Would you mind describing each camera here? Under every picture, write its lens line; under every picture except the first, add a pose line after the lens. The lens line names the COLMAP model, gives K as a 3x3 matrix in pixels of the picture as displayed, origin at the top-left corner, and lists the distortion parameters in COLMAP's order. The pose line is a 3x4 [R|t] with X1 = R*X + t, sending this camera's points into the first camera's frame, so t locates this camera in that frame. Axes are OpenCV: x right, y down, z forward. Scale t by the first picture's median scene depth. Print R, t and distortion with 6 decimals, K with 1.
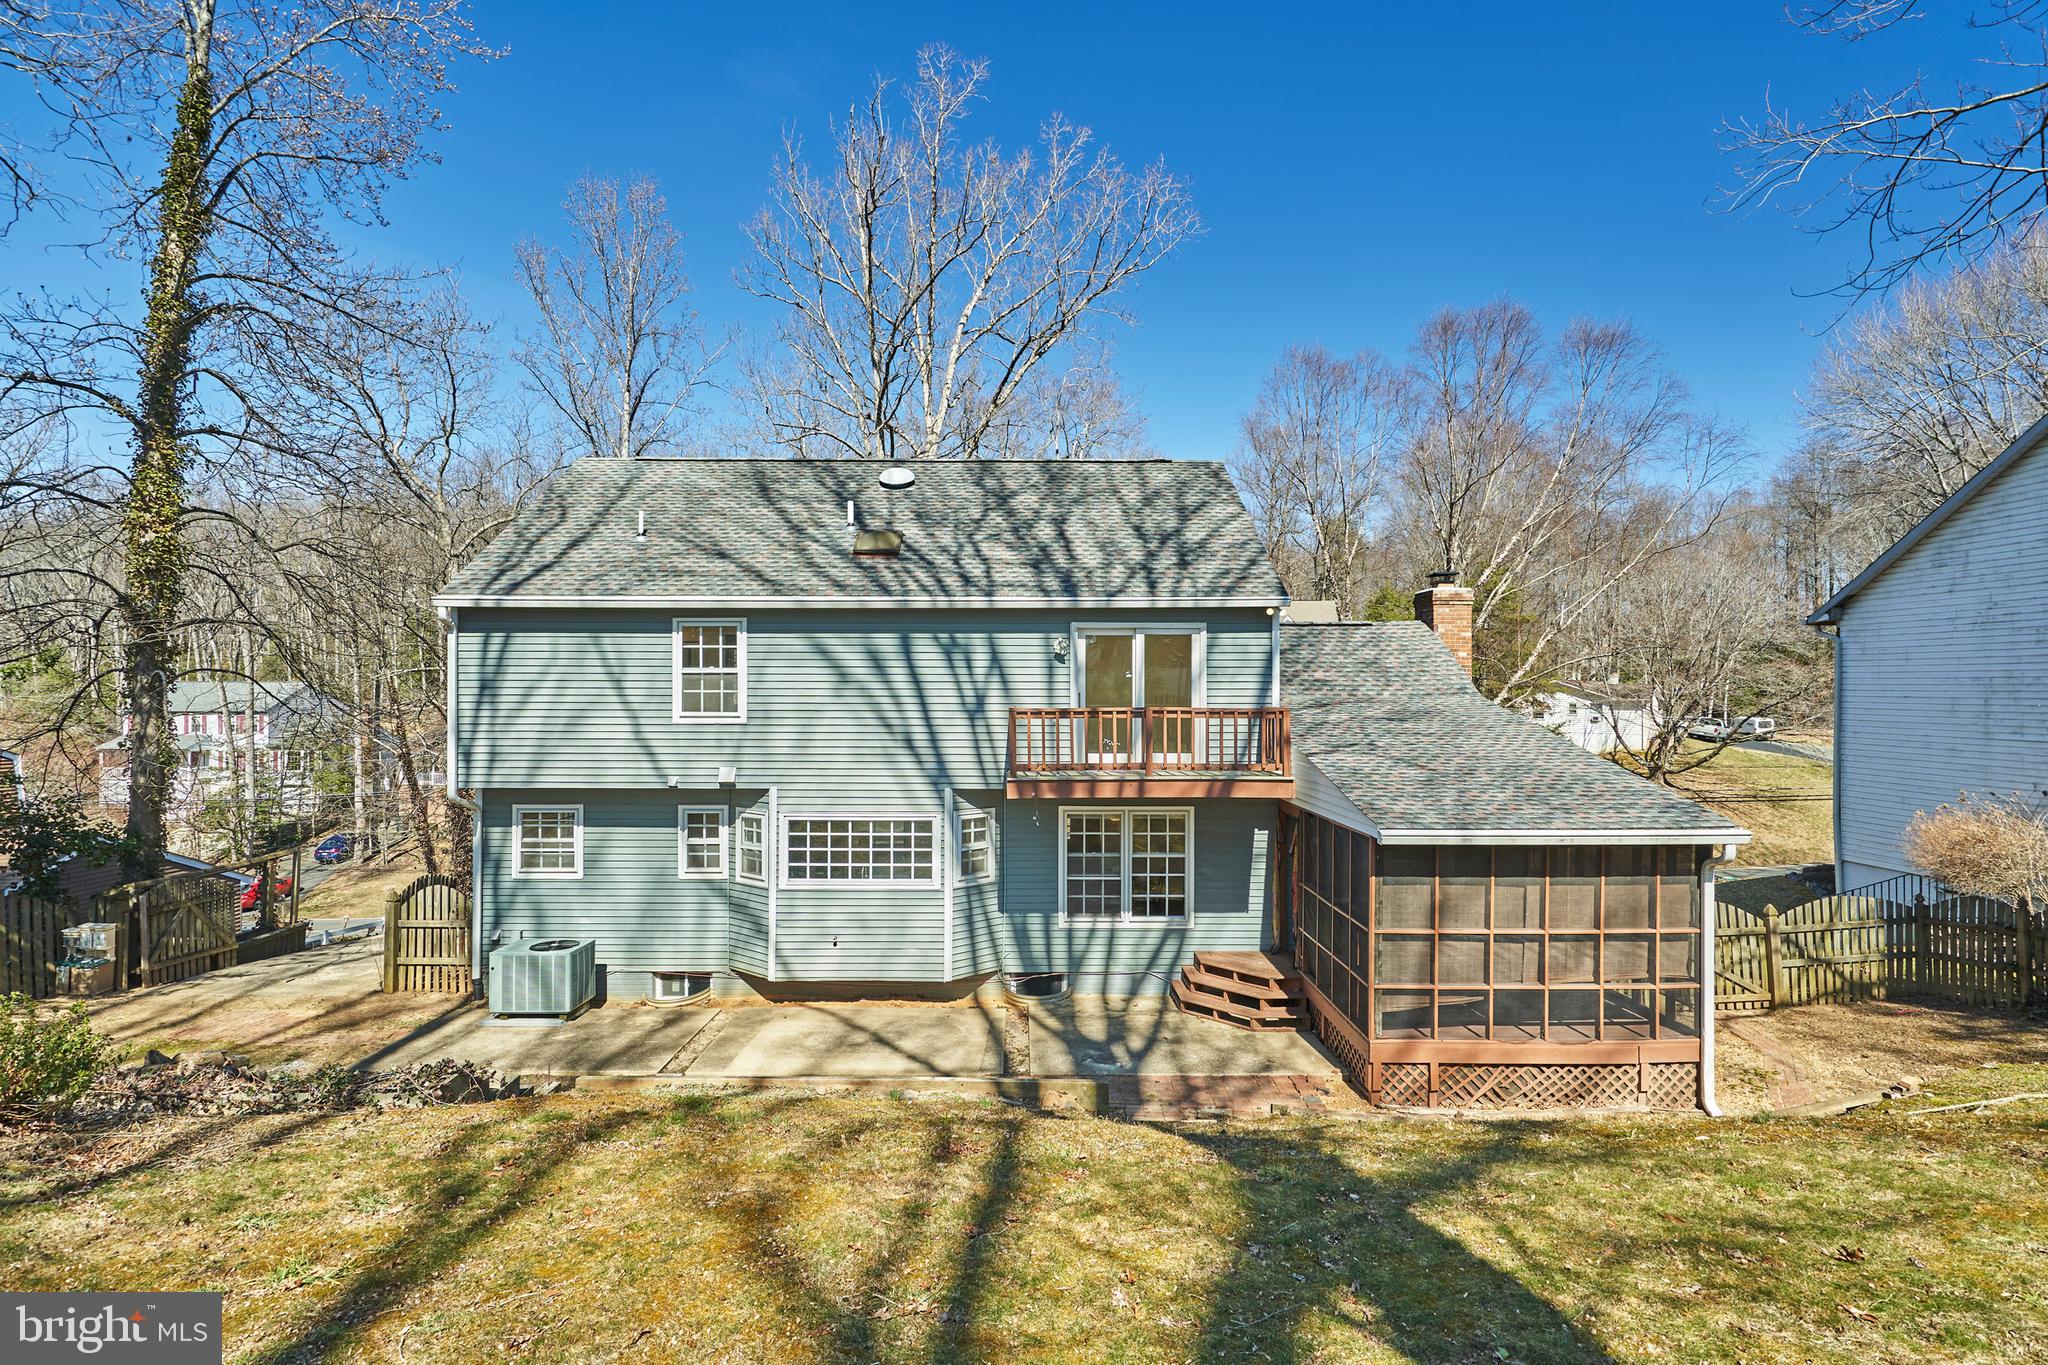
lens RADIAL K [[964.8, 0, 998.5], [0, 964.8, 693.7], [0, 0, 1]] dist [0.000219, 0.000369]
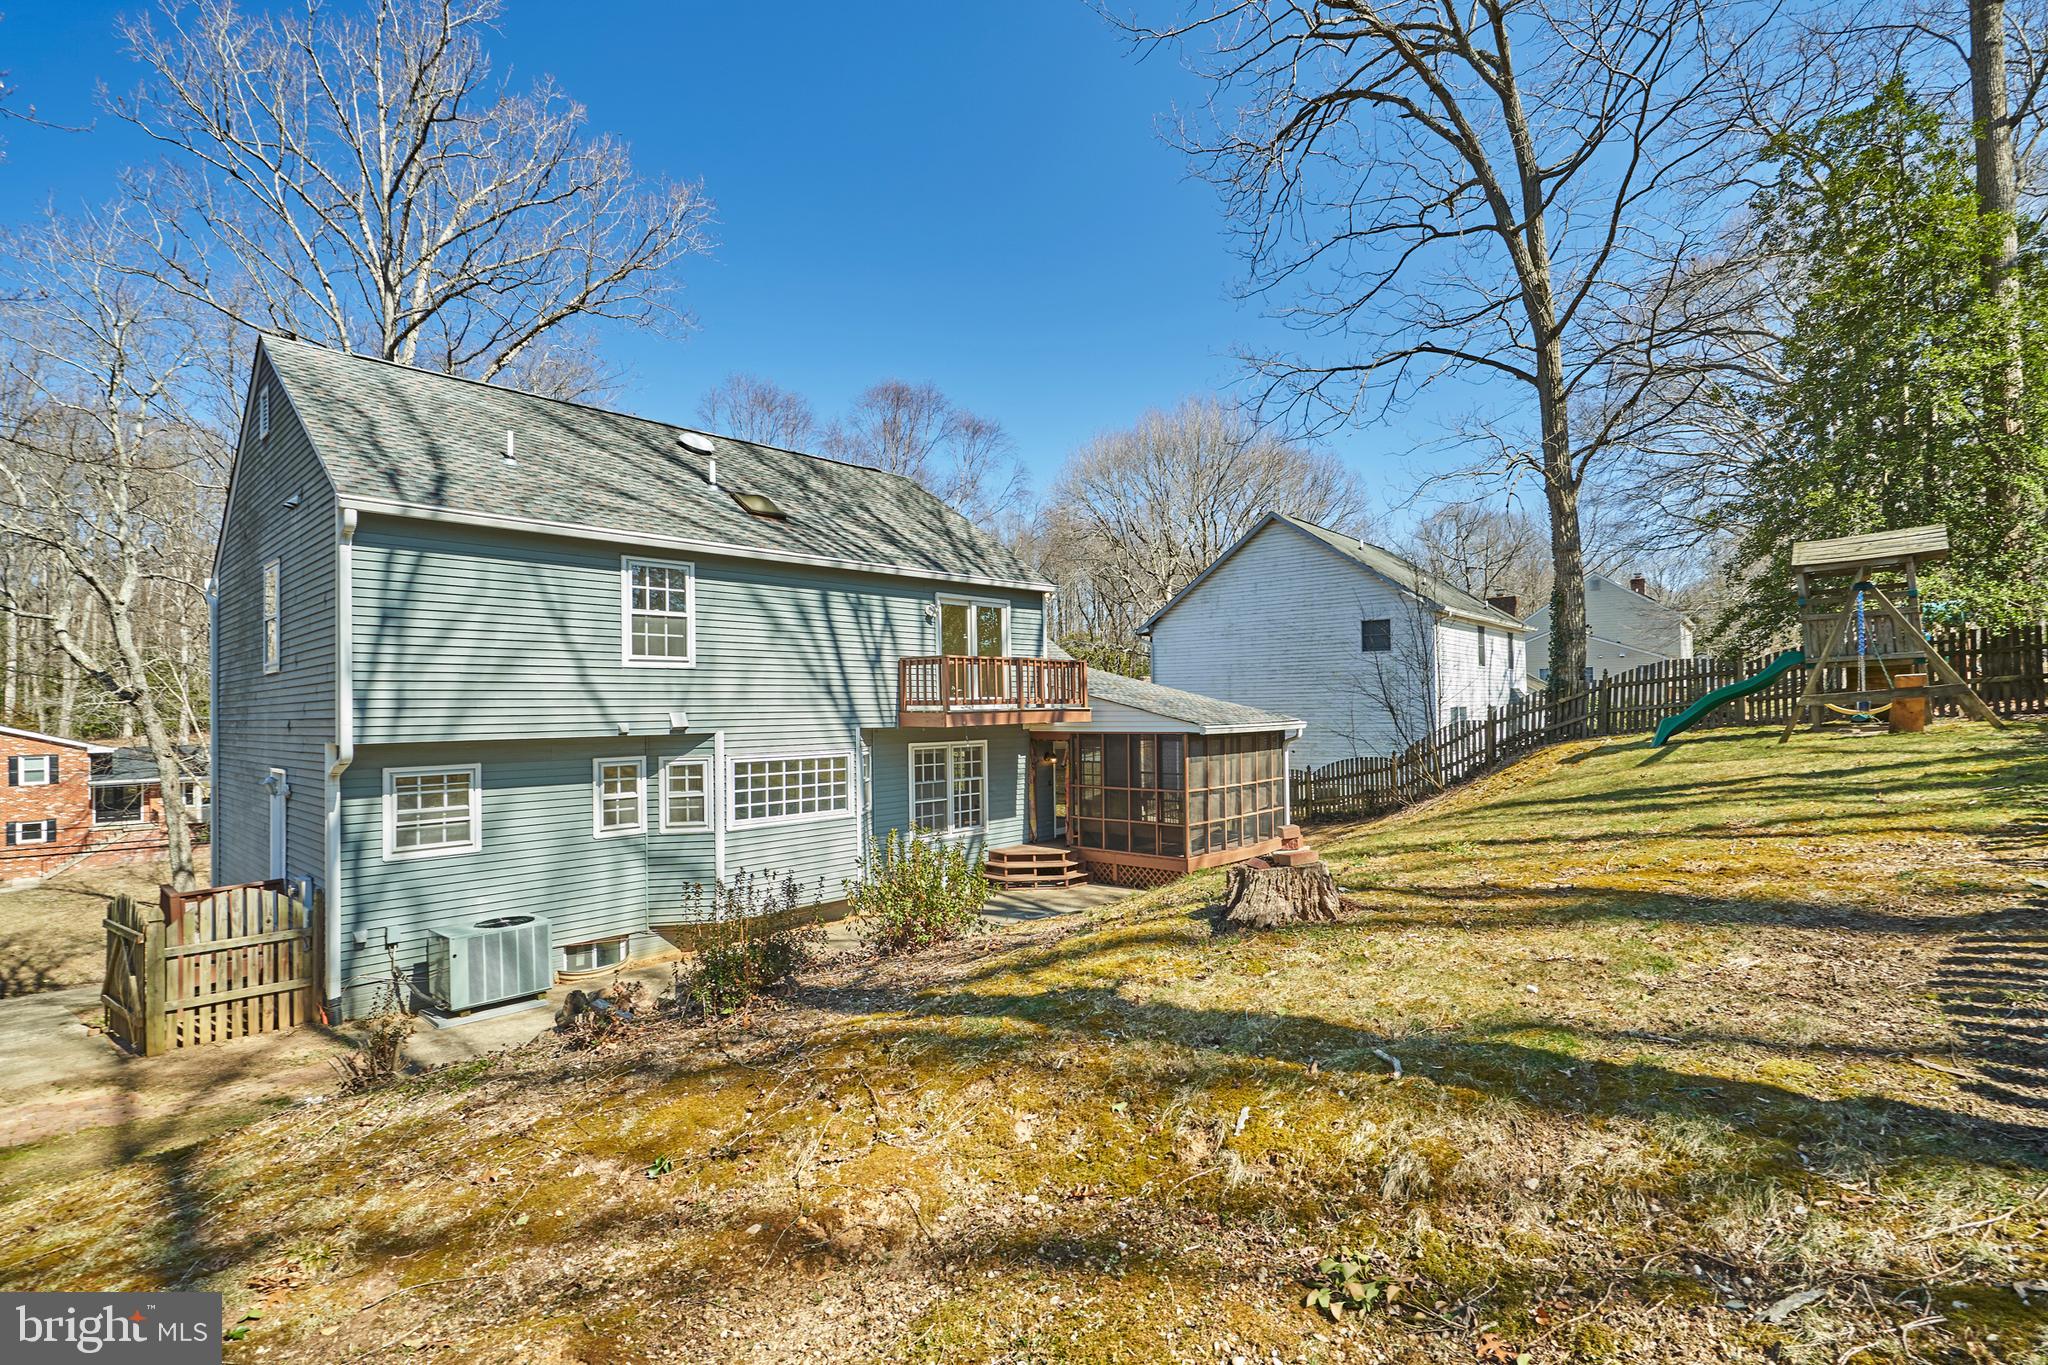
lens RADIAL K [[964.8, 0, 998.5], [0, 964.8, 693.7], [0, 0, 1]] dist [0.000219, 0.000369]
pose [[0.685796, 0.000634, 0.727793, -0.770761], [0.018598, 0.999658, -0.018395, 0.081234], [-0.727556, 0.026151, 0.685550, 0.088110]]
